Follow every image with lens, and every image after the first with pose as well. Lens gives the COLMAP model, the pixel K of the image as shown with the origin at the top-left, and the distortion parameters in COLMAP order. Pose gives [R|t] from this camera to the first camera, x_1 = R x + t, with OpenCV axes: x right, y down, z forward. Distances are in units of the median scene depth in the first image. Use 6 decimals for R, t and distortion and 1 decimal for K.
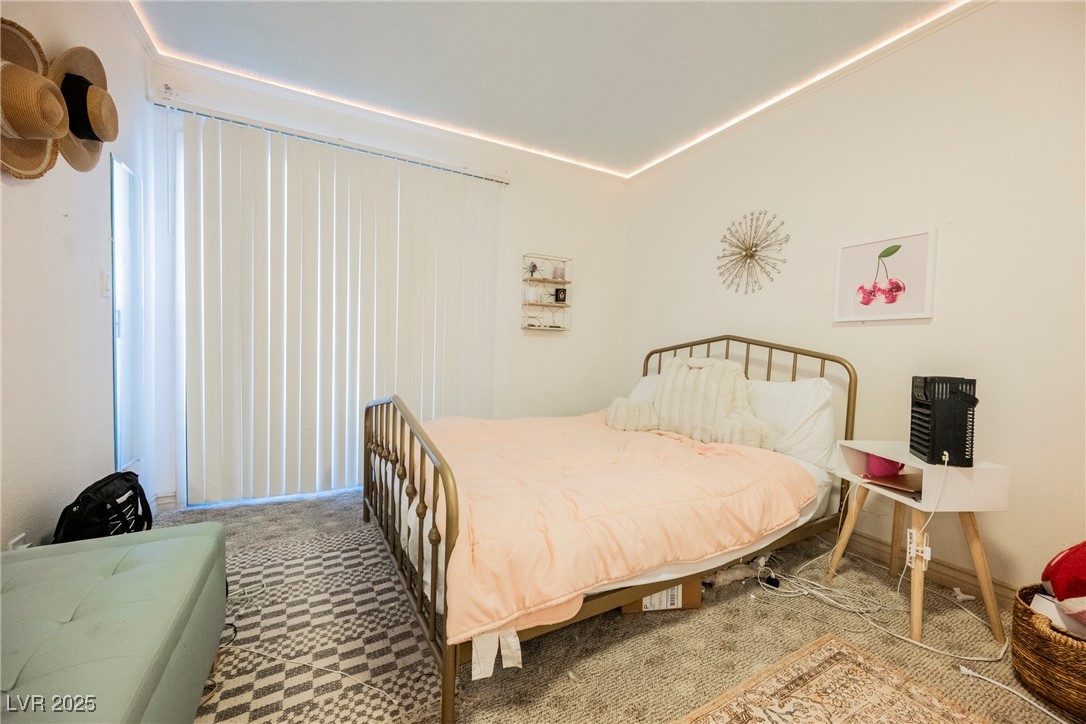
lens RADIAL K [[426.0, 0, 548.0], [0, 426.0, 362.1], [0, 0, 1]] dist [-0.003256, 0.000452]
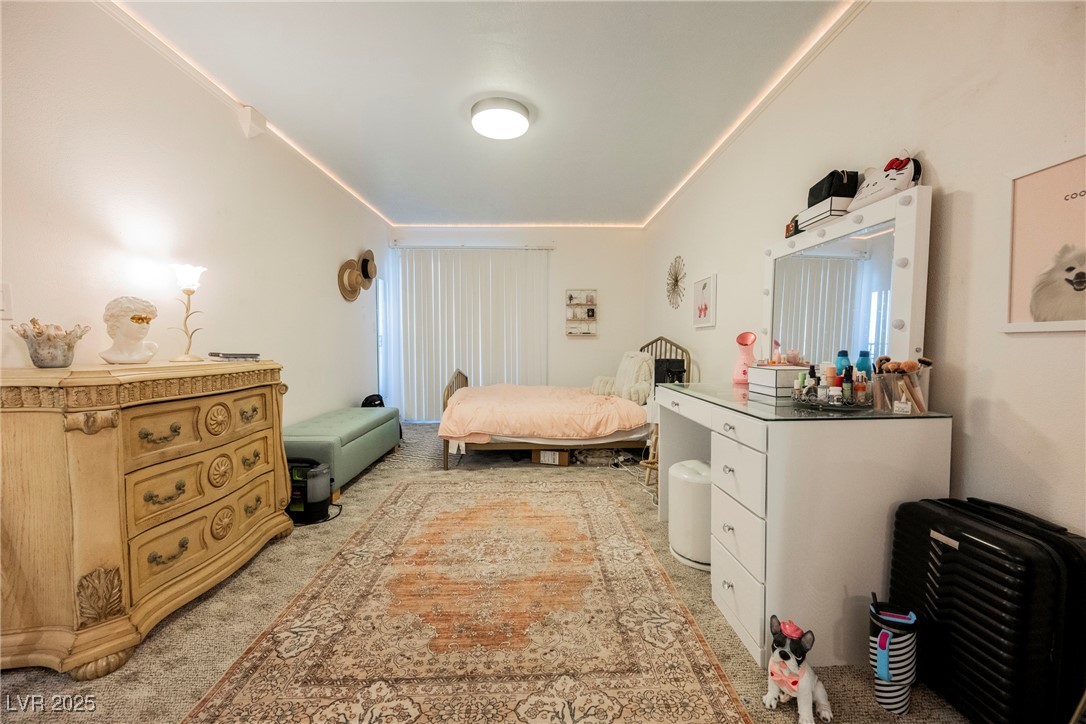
lens RADIAL K [[426.0, 0, 541.6], [0, 426.0, 358.2], [0, 0, 1]] dist [-0.003256, 0.000452]
pose [[0.887585, -0.008781, -0.460560, 0.833220], [0.005799, 0.999952, -0.007890, 0.028491], [0.460607, 0.004333, 0.887594, -0.662586]]
